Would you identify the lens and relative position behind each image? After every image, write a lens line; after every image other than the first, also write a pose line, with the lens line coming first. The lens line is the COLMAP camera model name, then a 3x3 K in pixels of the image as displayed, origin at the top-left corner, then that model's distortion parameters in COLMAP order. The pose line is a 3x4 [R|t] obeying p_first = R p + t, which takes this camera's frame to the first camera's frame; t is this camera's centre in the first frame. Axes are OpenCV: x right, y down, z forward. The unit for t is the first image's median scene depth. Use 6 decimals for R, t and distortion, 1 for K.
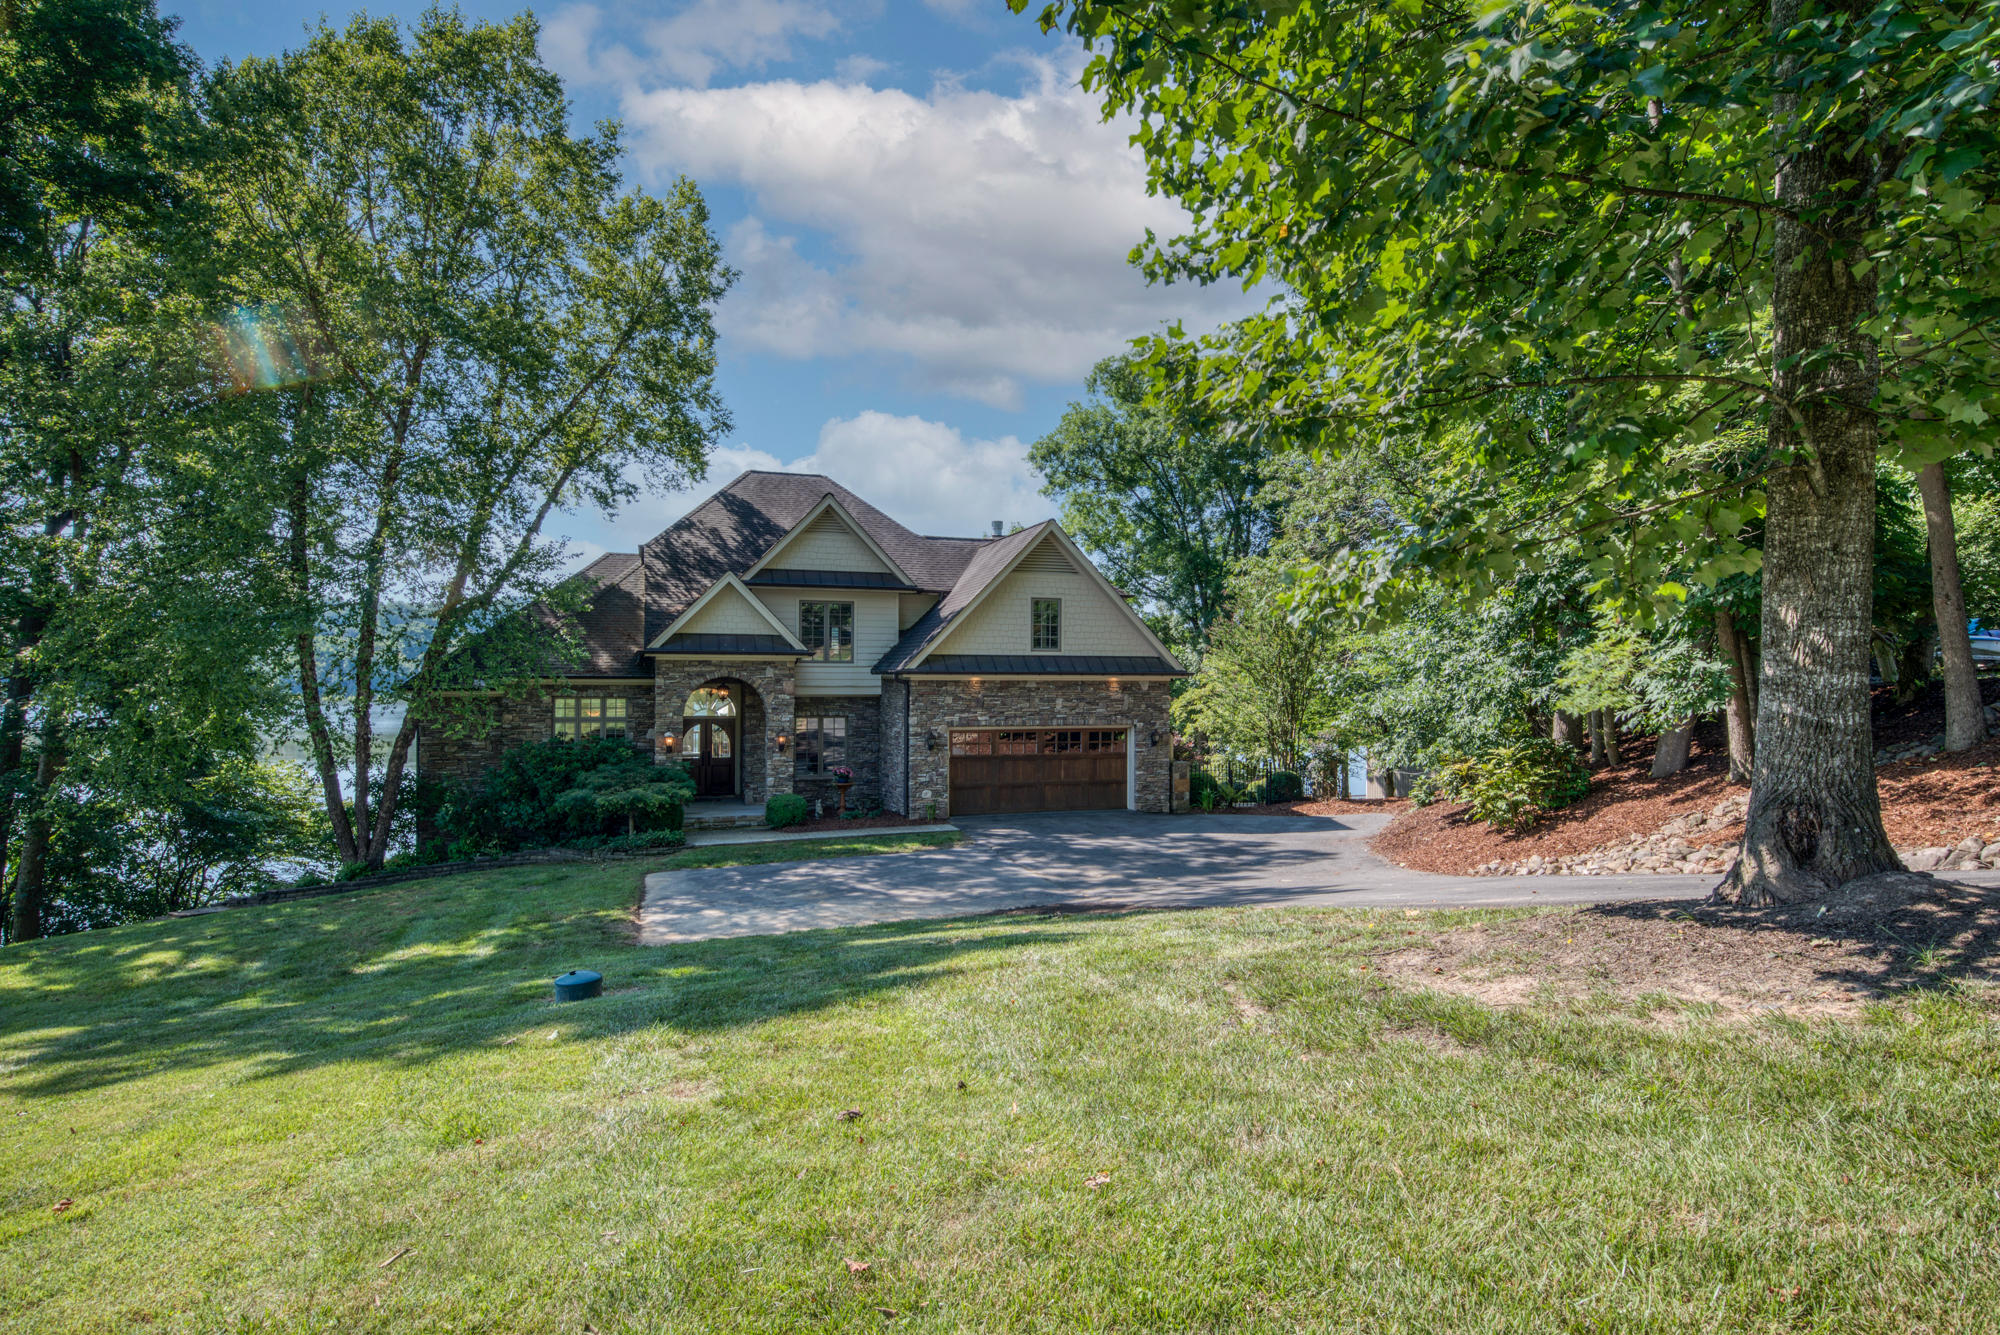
lens RADIAL K [[1071.5, 0, 1011.1], [0, 1071.5, 663.2], [0, 0, 1]] dist [-0.001832, -0.000496]
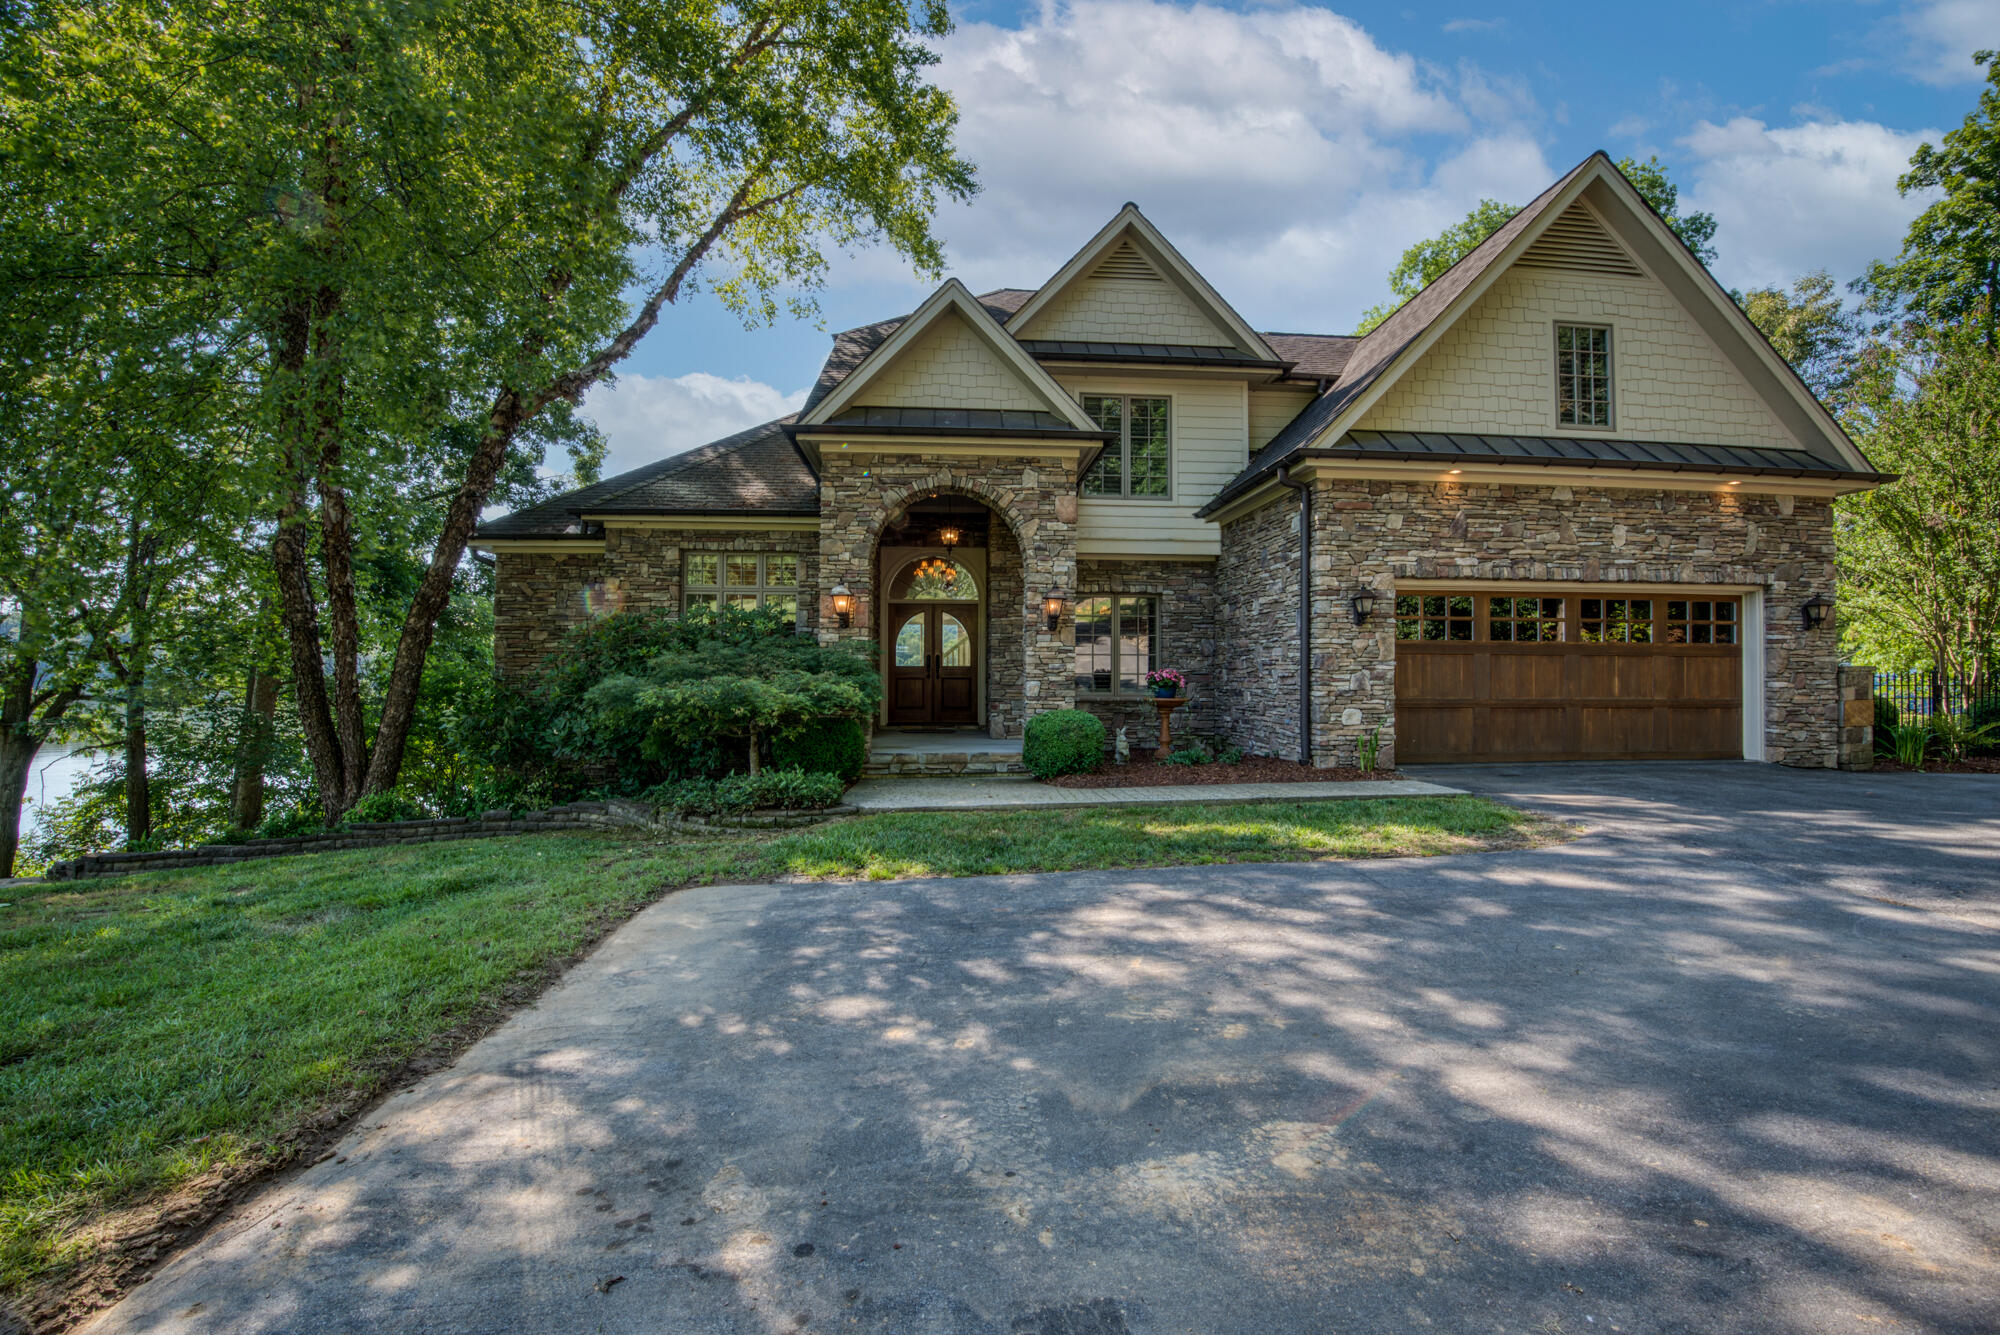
lens RADIAL K [[813.3, 0, 1007.5], [0, 813.3, 666.9], [0, 0, 1]] dist [-0.044730, 0.000321]
pose [[0.967911, -0.003213, -0.251272, -0.133460], [0.003614, 0.999993, 0.001134, 0.096679], [0.251267, -0.002006, 0.967916, 0.598802]]
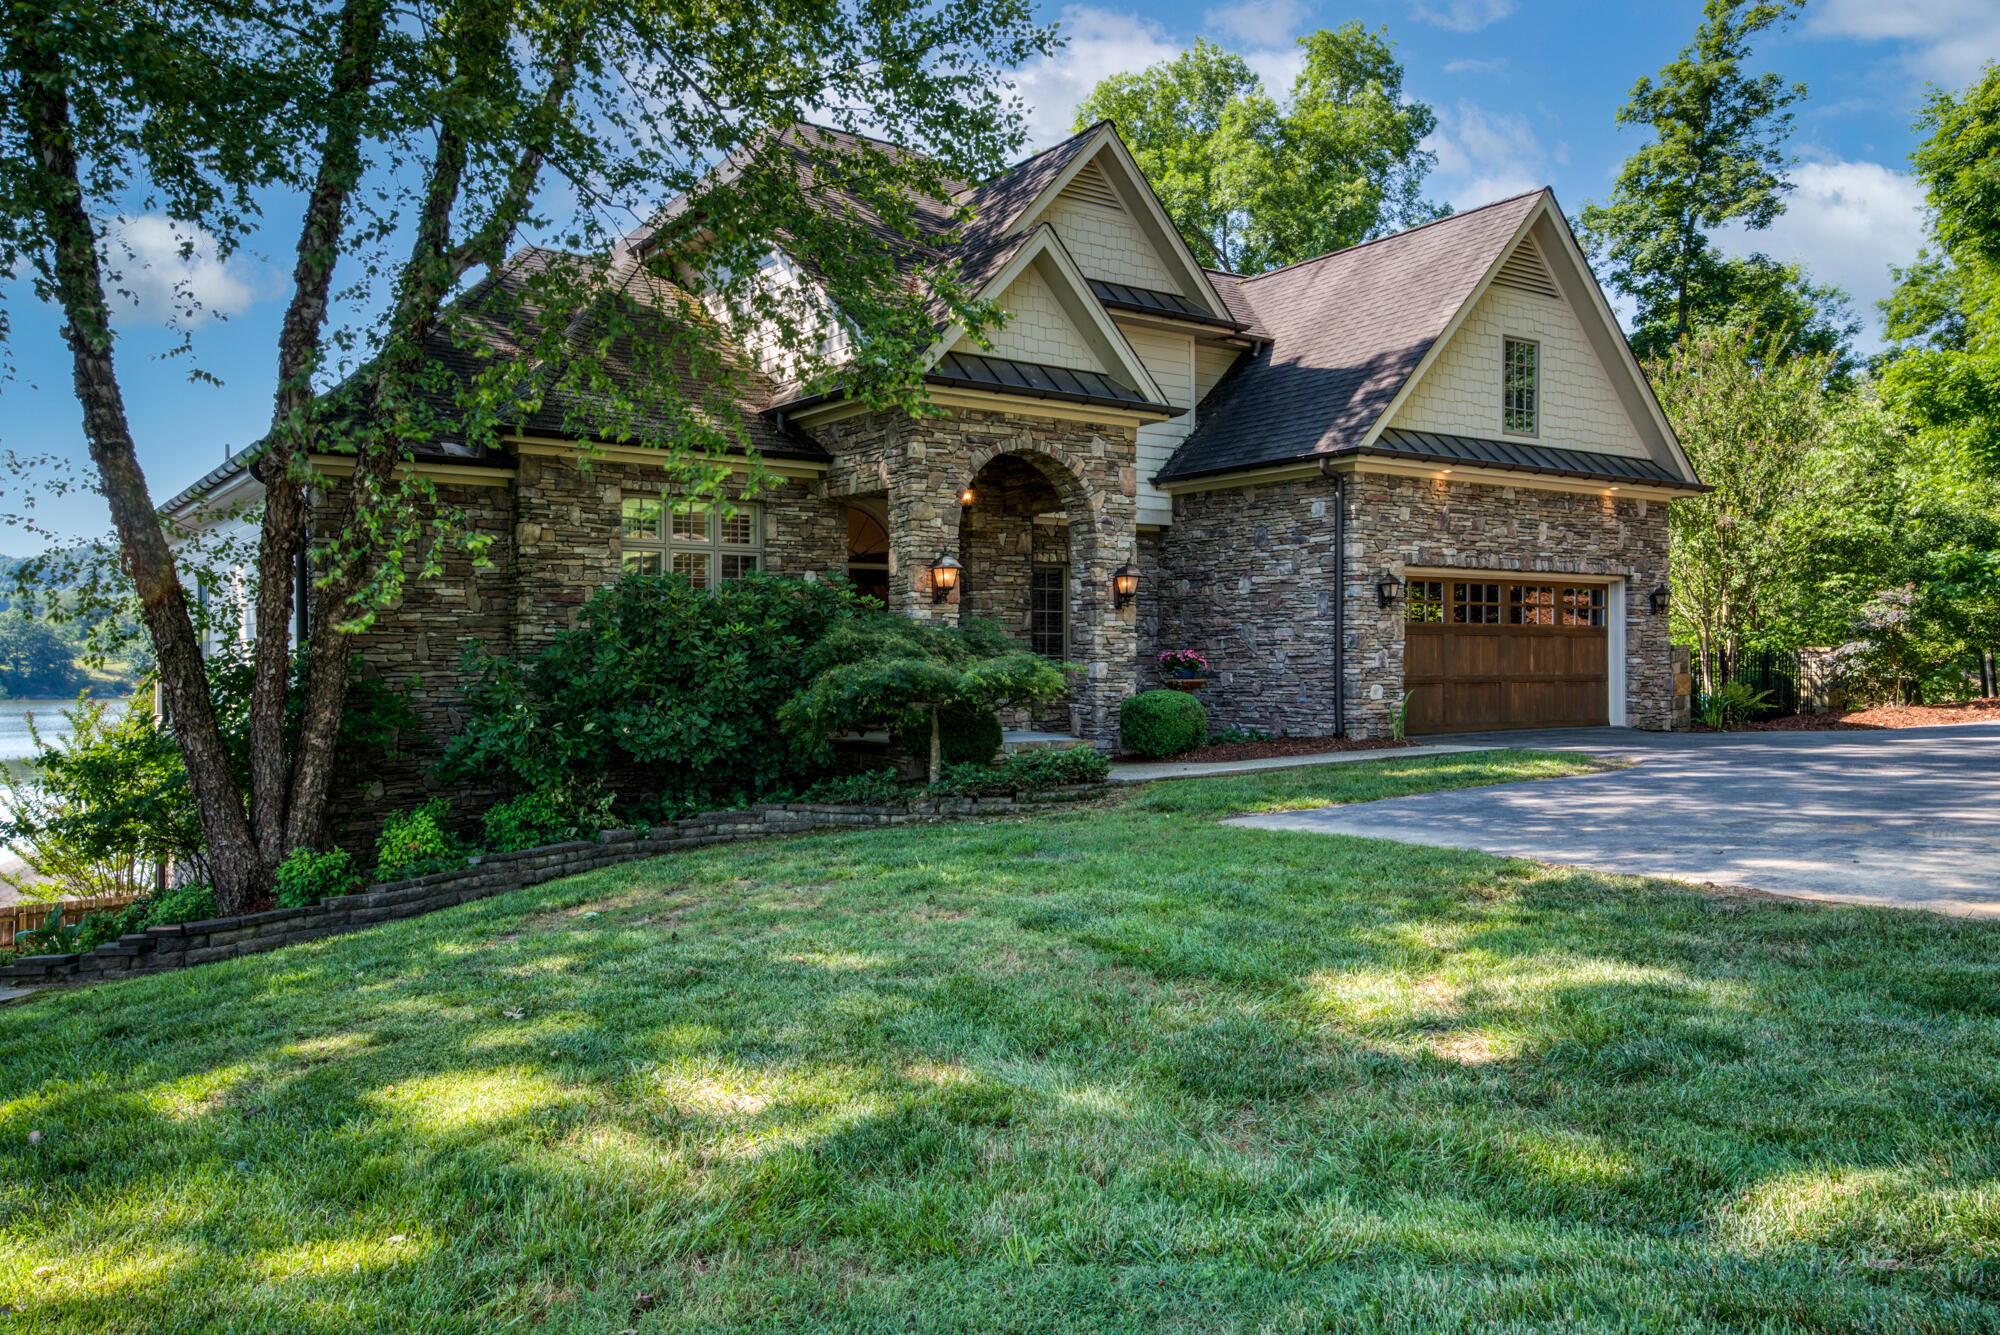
lens RADIAL K [[1481.4, 0, 993.0], [0, 1481.4, 673.3], [0, 0, 1]] dist [0.069153, 0.000523]
pose [[0.955944, -0.011120, 0.293338, -0.458262], [0.006557, 0.999842, 0.016534, 0.097612], [-0.293475, -0.013882, 0.955866, 0.354050]]
